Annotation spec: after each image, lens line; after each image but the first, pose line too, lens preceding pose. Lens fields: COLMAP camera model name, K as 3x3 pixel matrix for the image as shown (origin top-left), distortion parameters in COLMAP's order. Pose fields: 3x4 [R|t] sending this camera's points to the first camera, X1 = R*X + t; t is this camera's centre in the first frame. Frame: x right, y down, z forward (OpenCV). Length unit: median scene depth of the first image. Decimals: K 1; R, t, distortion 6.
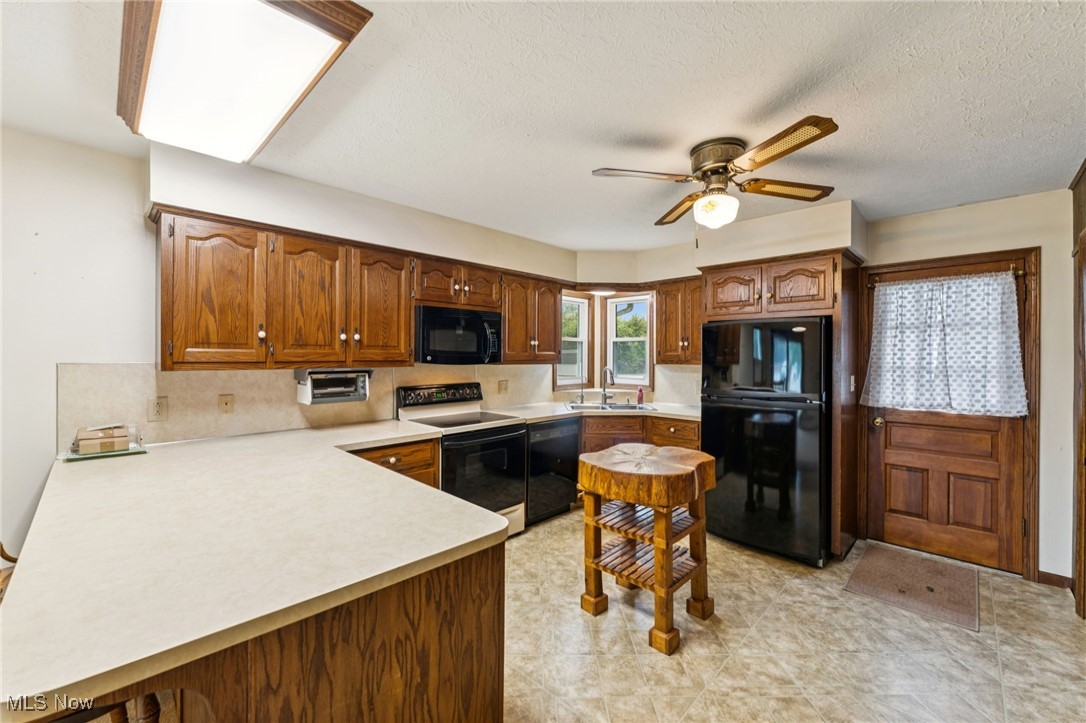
lens RADIAL K [[435.5, 0, 541.5], [0, 435.5, 358.3], [0, 0, 1]] dist [0.000328, -0.000149]
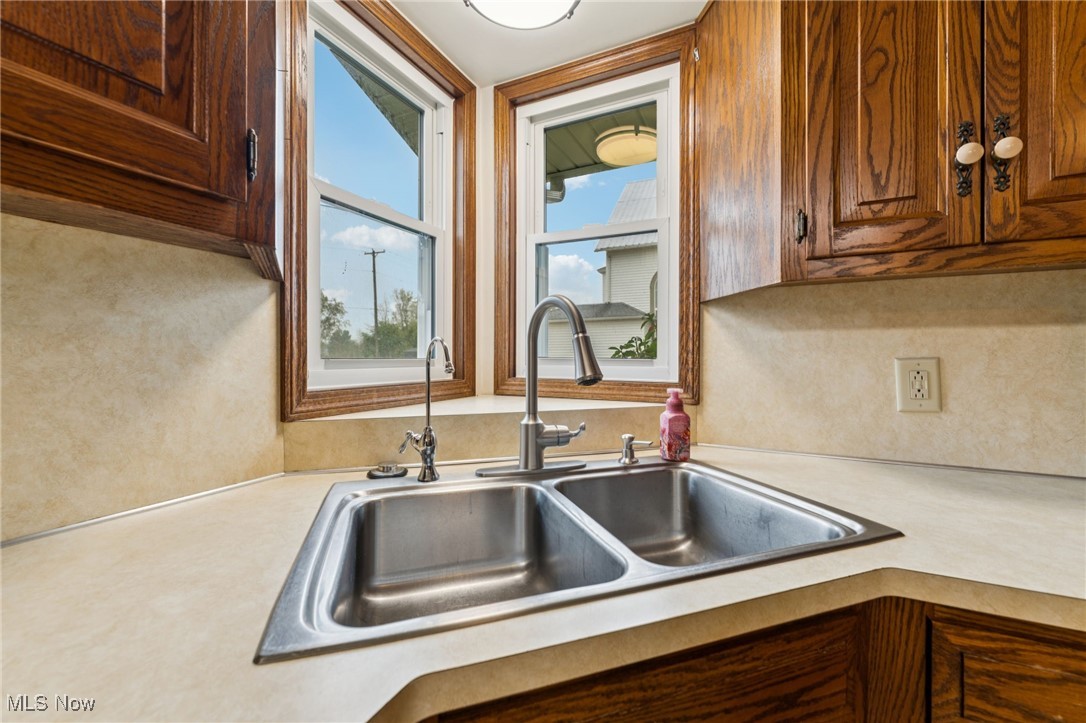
lens RADIAL K [[435.5, 0, 543.1], [0, 435.5, 358.3], [0, 0, 1]] dist [0.000328, -0.000149]
pose [[0.947332, -0.003692, 0.320233, 0.077356], [0.003418, 0.999993, 0.001417, 0.046674], [-0.320236, -0.000248, 0.947338, 0.770945]]
